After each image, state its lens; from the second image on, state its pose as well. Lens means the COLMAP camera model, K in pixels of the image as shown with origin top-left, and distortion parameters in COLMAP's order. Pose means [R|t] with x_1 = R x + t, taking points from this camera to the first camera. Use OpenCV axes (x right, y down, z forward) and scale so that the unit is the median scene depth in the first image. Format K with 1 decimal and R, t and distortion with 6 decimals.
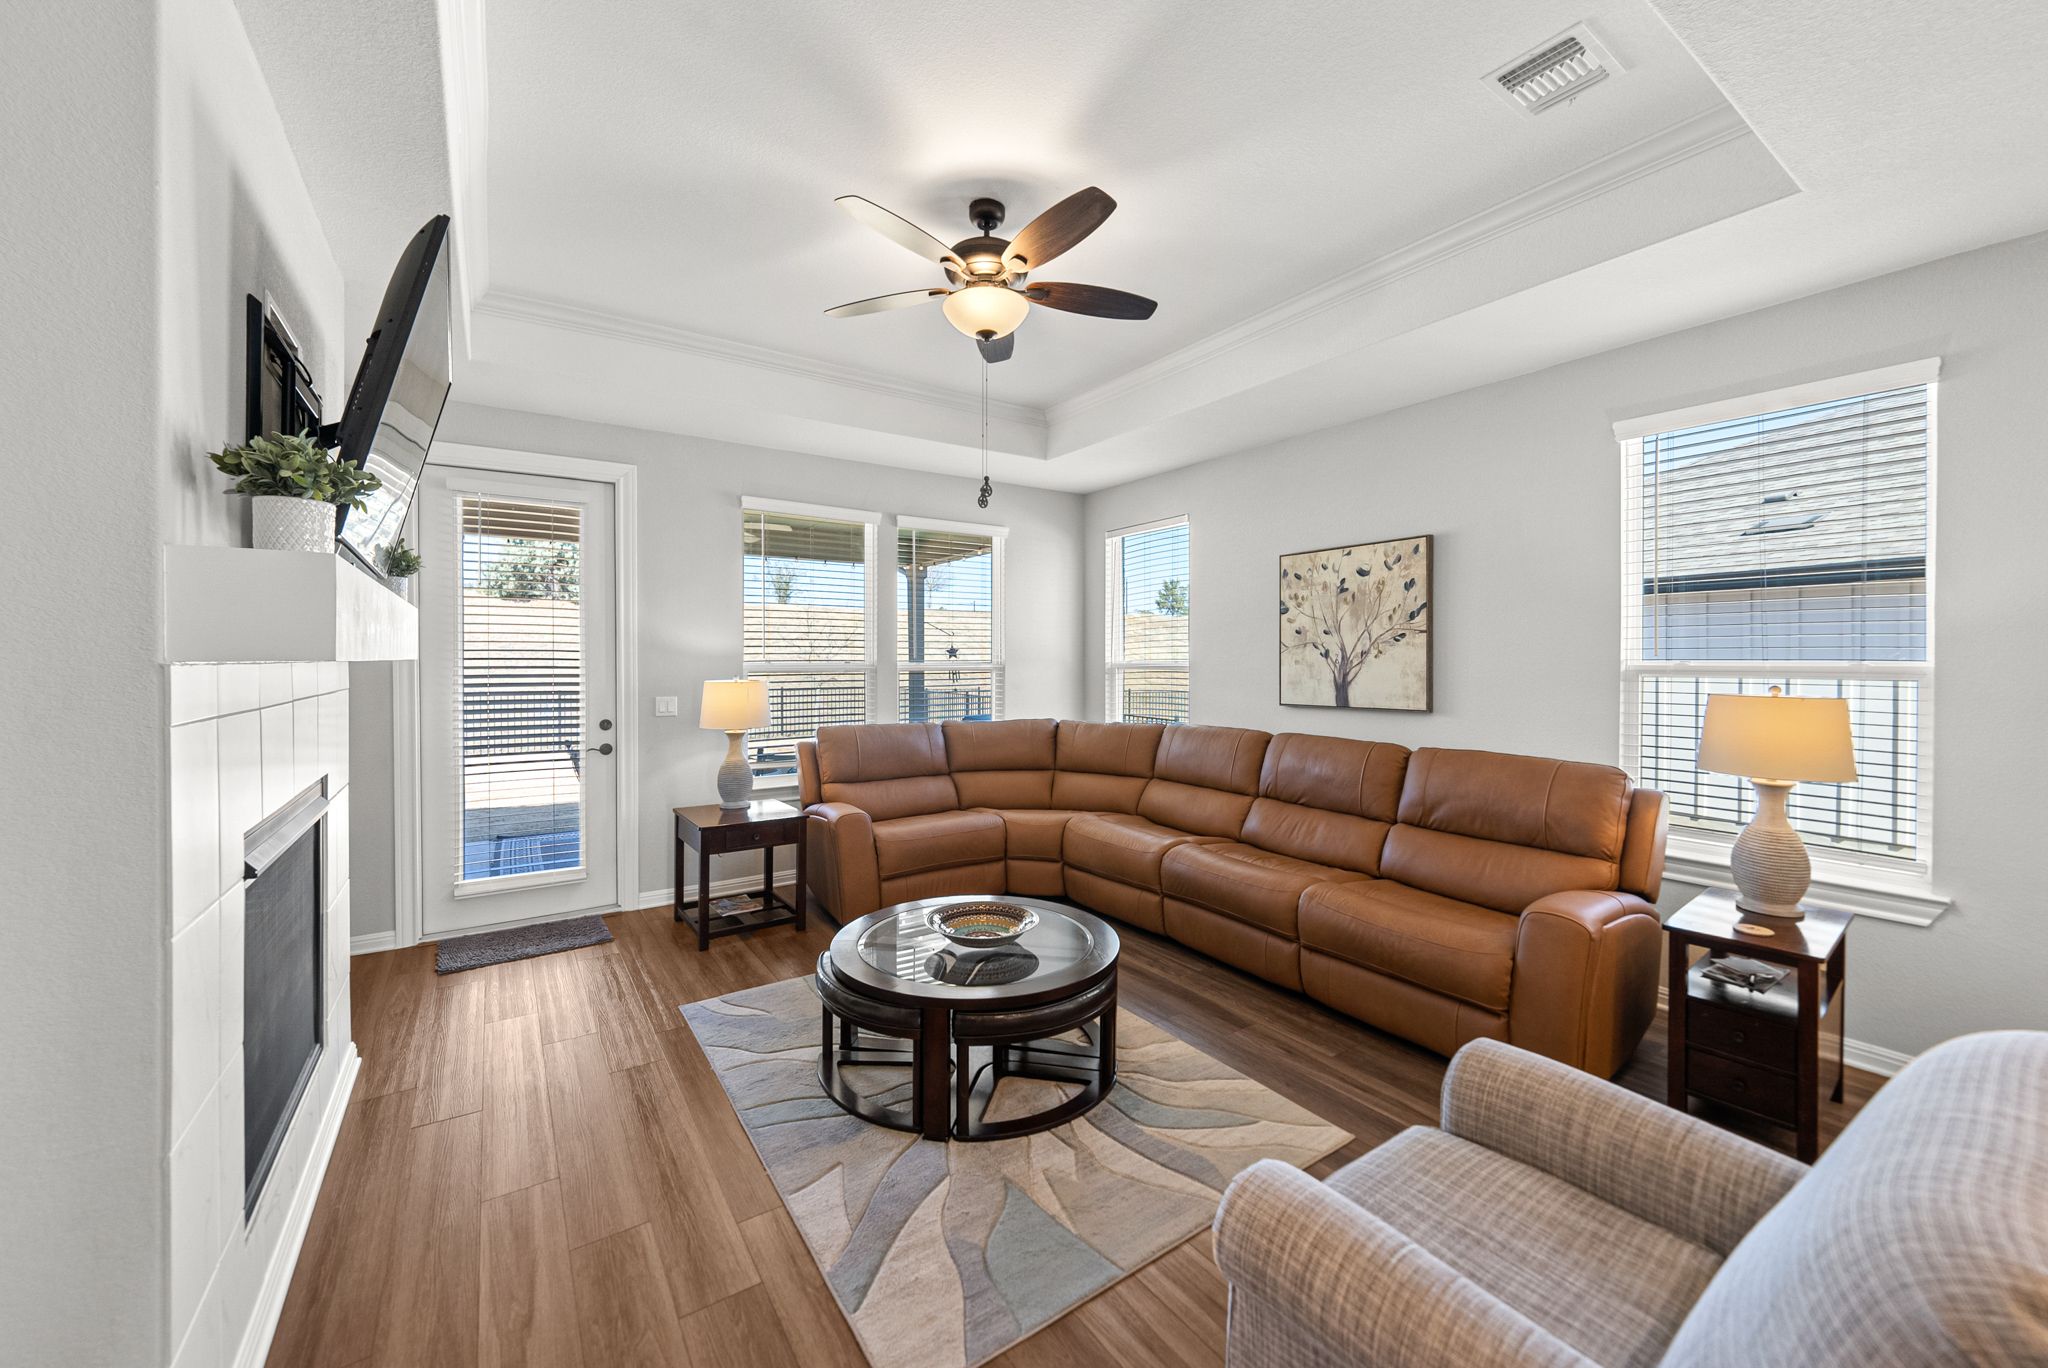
lens RADIAL K [[786.9, 0, 1027.0], [0, 786.9, 660.6], [0, 0, 1]] dist [0.001015, 0.000828]
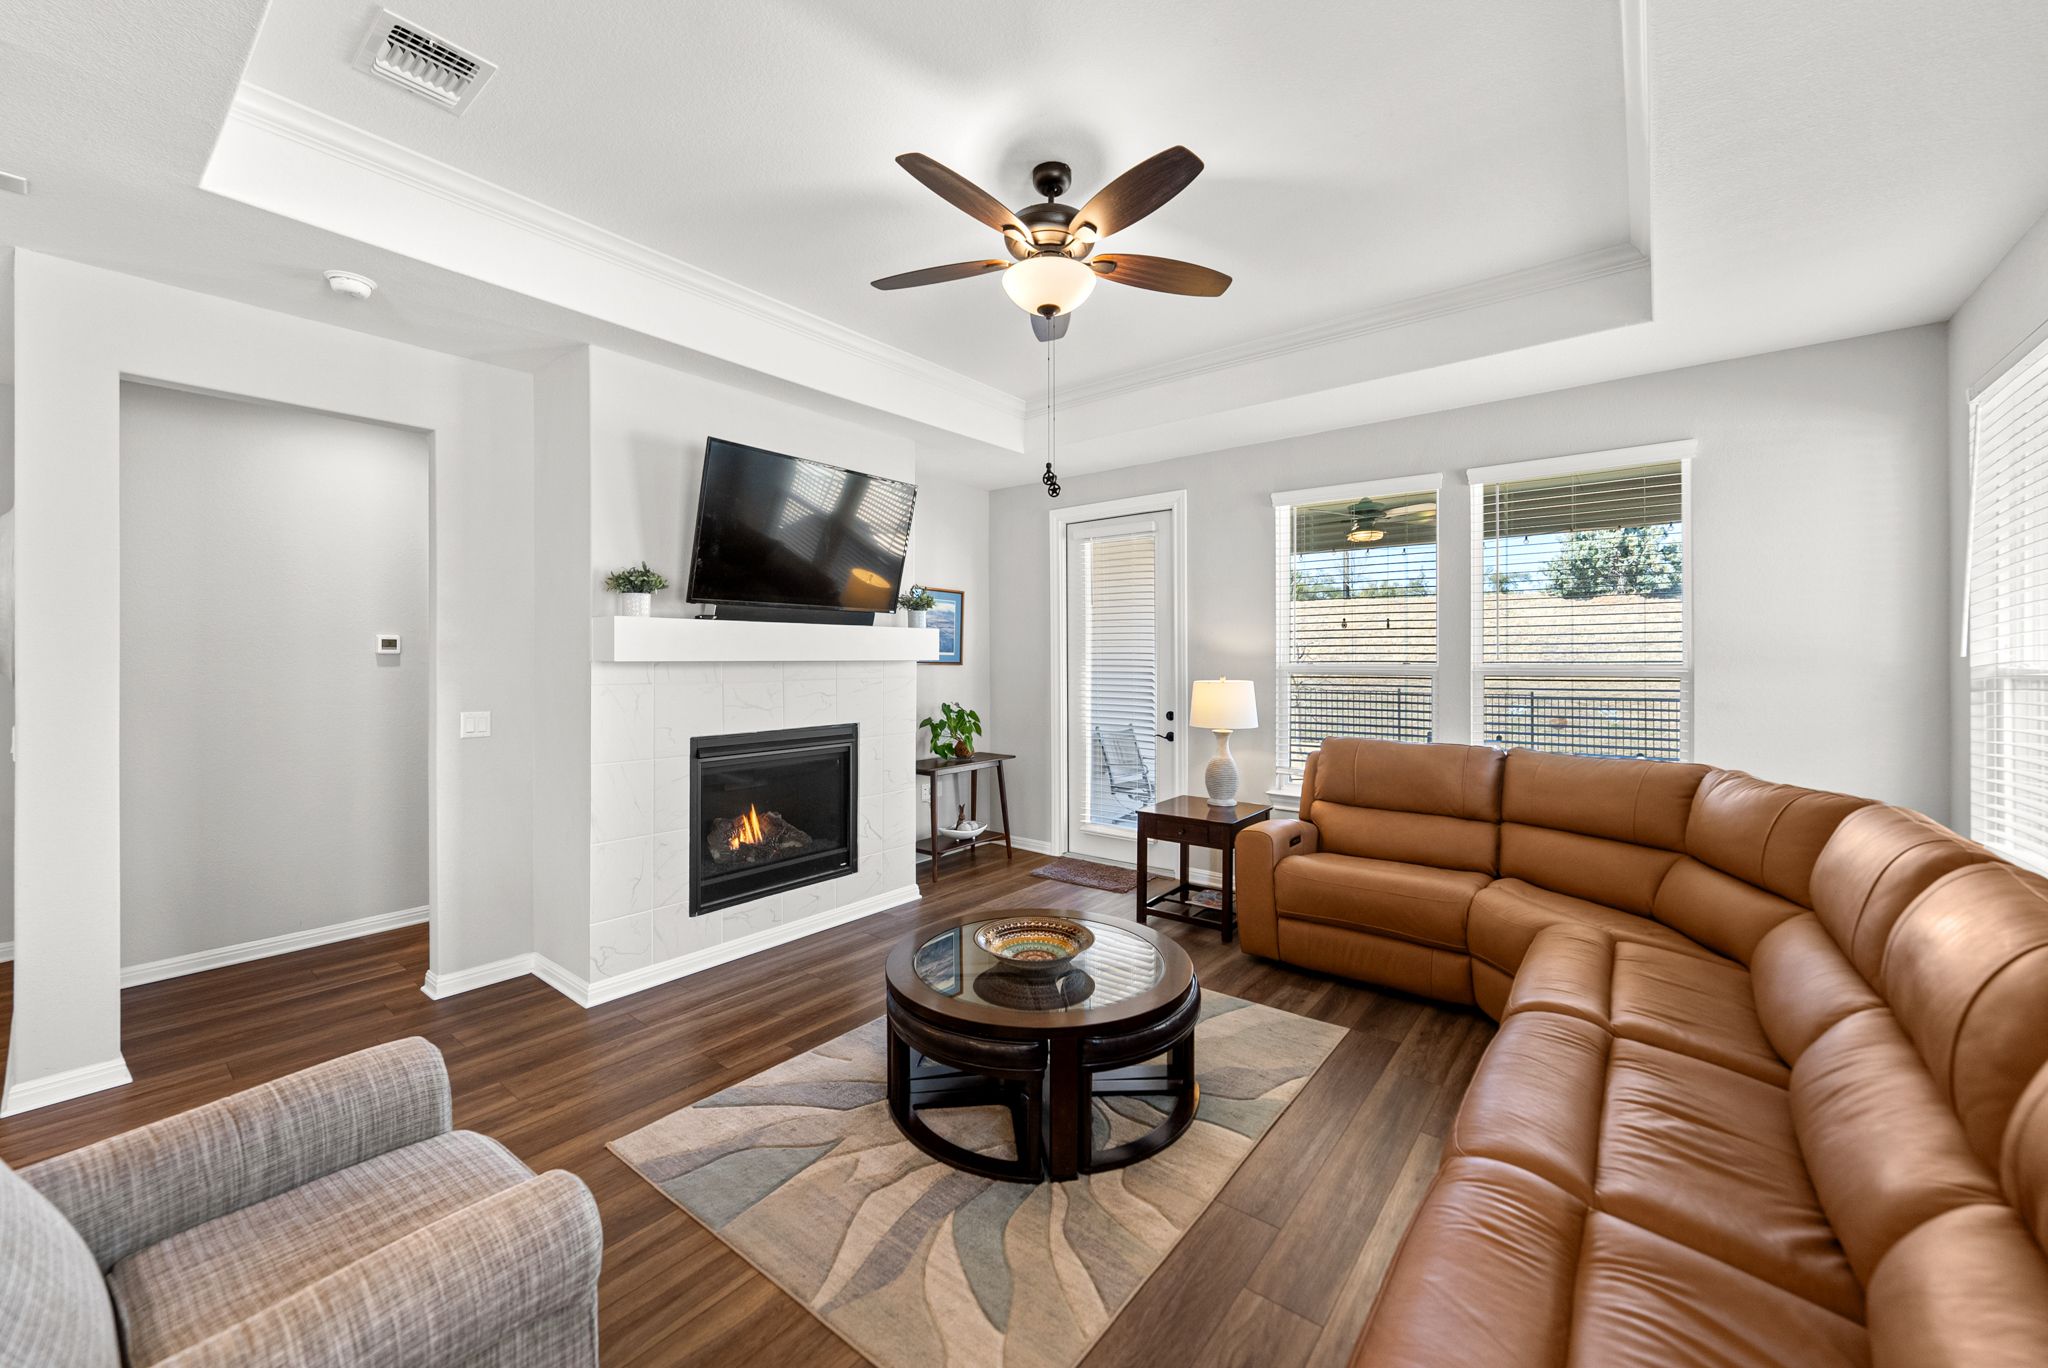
lens RADIAL K [[786.9, 0, 1025.0], [0, 786.9, 664.4], [0, 0, 1]] dist [0.001015, 0.000828]
pose [[0.292663, 0.004503, -0.956205, 0.517052], [0.000610, 0.999988, 0.004895, -0.001371], [0.956216, -0.002016, 0.292656, 0.442802]]
